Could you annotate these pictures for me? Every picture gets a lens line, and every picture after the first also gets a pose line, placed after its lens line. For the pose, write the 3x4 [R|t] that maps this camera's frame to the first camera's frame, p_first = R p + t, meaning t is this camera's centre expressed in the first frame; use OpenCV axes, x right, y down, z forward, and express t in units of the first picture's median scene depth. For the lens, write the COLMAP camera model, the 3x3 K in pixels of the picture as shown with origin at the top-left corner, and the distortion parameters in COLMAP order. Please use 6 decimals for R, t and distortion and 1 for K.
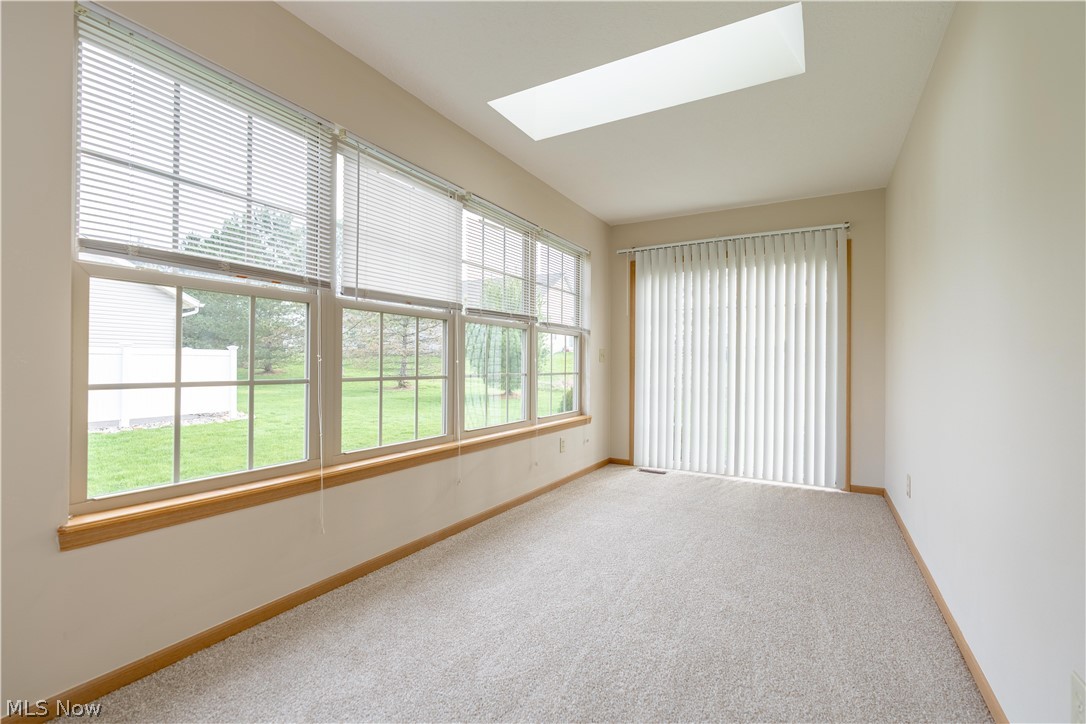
lens RADIAL K [[476.3, 0, 564.8], [0, 476.3, 363.9], [0, 0, 1]] dist [-0.000510, 0.000069]
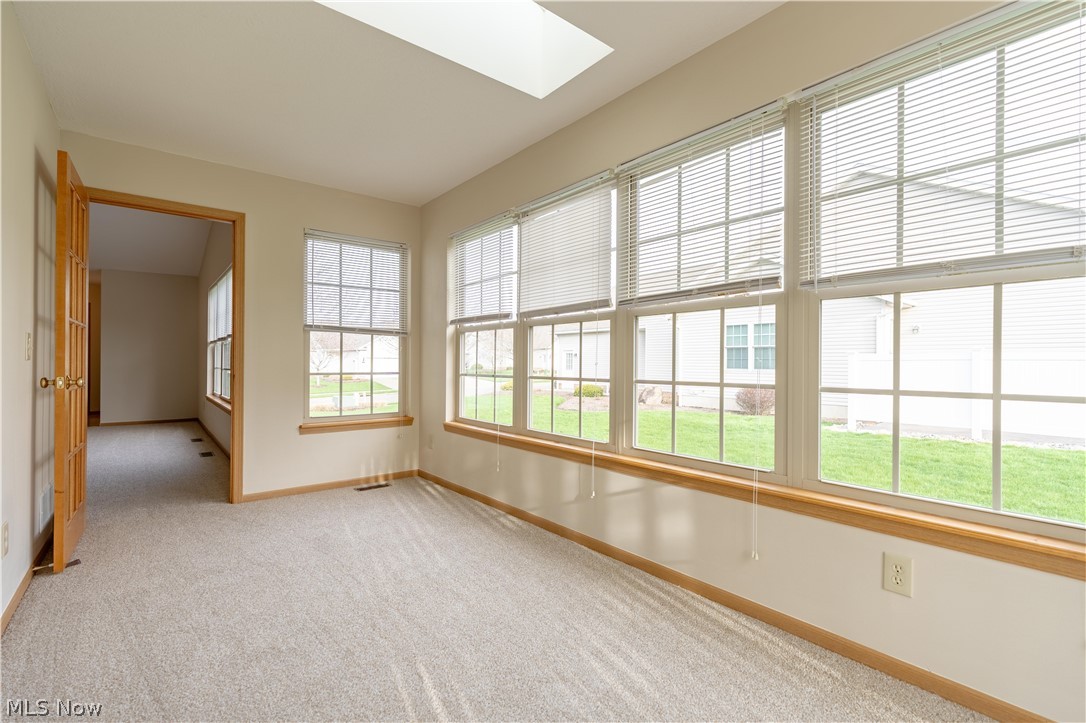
lens RADIAL K [[485.9, 0, 543.0], [0, 485.9, 361.5], [0, 0, 1]] dist [-0.002793, 0.000159]
pose [[-0.381375, -0.019079, -0.924223, 0.543086], [-0.011473, 0.999808, -0.015905, 0.006058], [0.924349, 0.004538, -0.381521, 1.005854]]
